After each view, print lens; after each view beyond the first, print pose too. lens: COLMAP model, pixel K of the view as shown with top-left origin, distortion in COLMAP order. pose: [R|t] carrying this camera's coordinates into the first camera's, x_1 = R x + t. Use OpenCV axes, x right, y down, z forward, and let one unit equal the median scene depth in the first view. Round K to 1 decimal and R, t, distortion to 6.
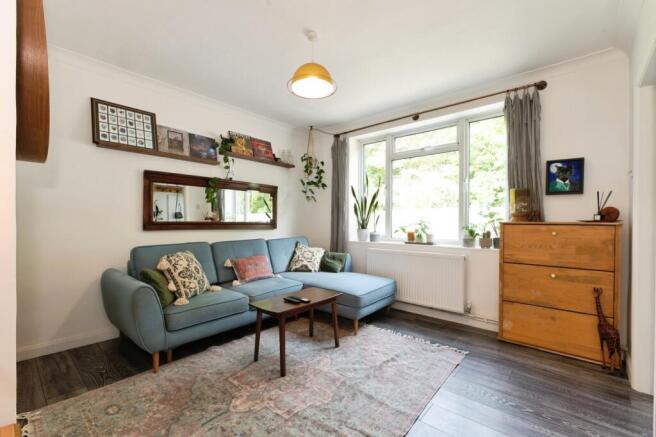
lens RADIAL K [[287.8, 0, 326.3], [0, 287.8, 219.7], [0, 0, 1]] dist [0.000671, 0.000441]
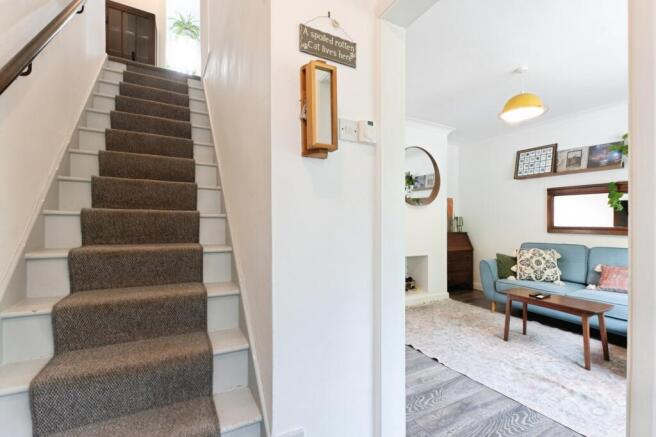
lens RADIAL K [[287.8, 0, 327.8], [0, 287.8, 221.4], [0, 0, 1]] dist [0.000671, 0.000441]
pose [[-0.348562, -0.001048, -0.937285, 1.028848], [-0.001772, 0.999998, -0.000460, -0.012364], [0.937284, 0.001500, -0.348564, 0.499865]]
